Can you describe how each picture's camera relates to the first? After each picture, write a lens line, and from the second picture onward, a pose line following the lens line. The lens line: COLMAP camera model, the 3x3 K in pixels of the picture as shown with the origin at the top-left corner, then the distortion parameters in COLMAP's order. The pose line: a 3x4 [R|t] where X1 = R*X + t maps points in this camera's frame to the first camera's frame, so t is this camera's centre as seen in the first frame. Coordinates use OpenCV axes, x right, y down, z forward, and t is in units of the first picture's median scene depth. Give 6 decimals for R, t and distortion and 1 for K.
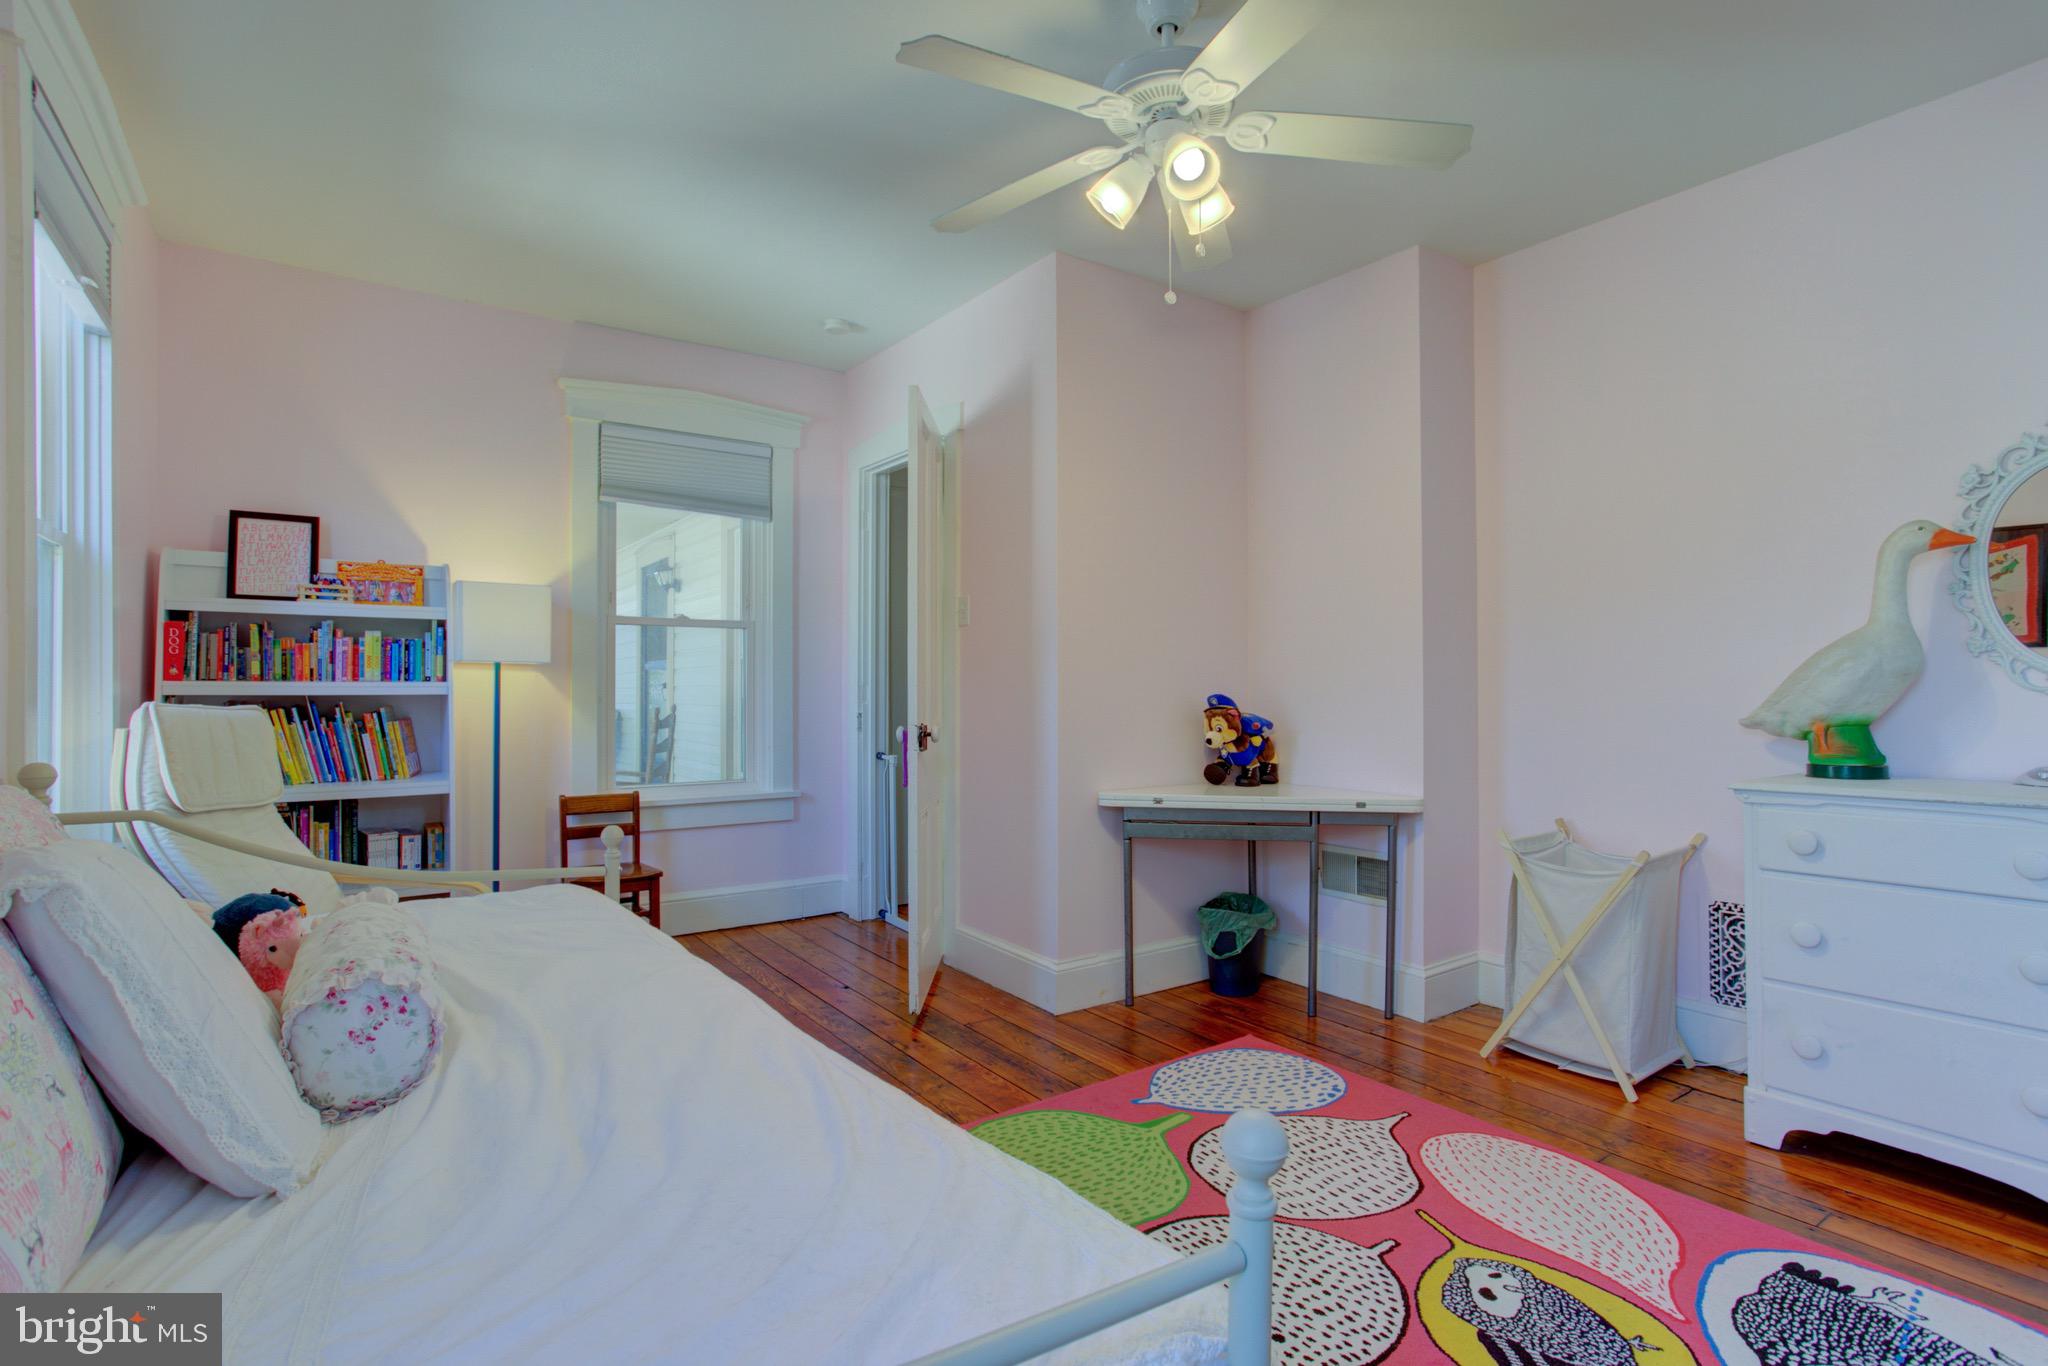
lens RADIAL K [[992.9, 0, 1021.0], [0, 992.9, 682.8], [0, 0, 1]] dist [-0.026997, 0.010387]
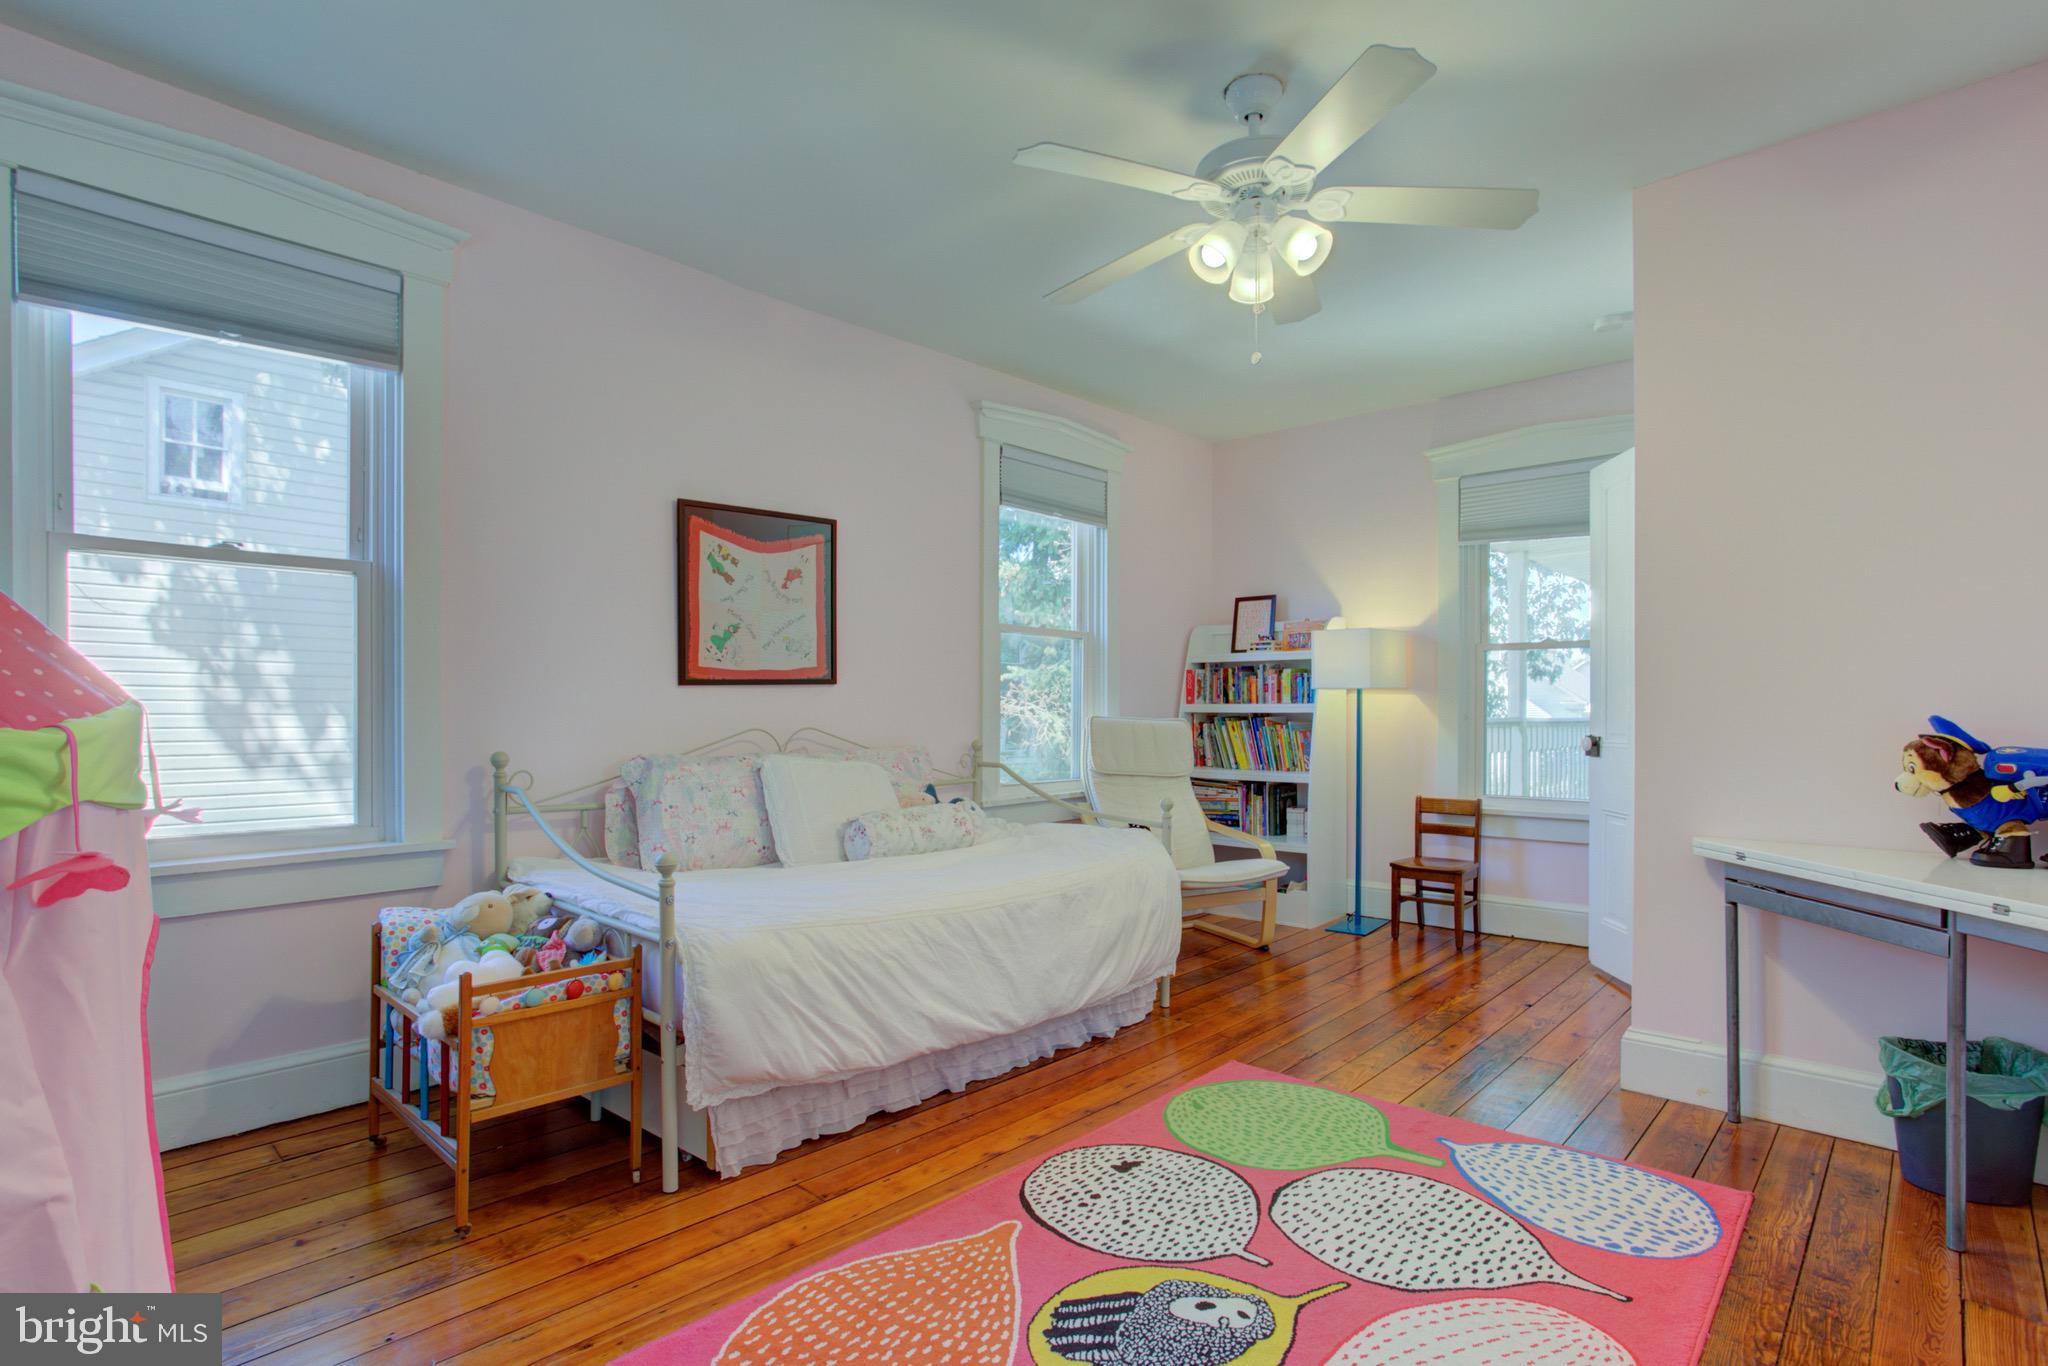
lens RADIAL K [[992.9, 0, 1020.3], [0, 992.9, 700.2], [0, 0, 1]] dist [-0.026997, 0.010387]
pose [[0.212669, -0.008880, -0.977084, 0.726025], [0.005938, 0.999952, -0.007796, 0.003558], [0.977106, -0.004144, 0.212712, 0.305132]]
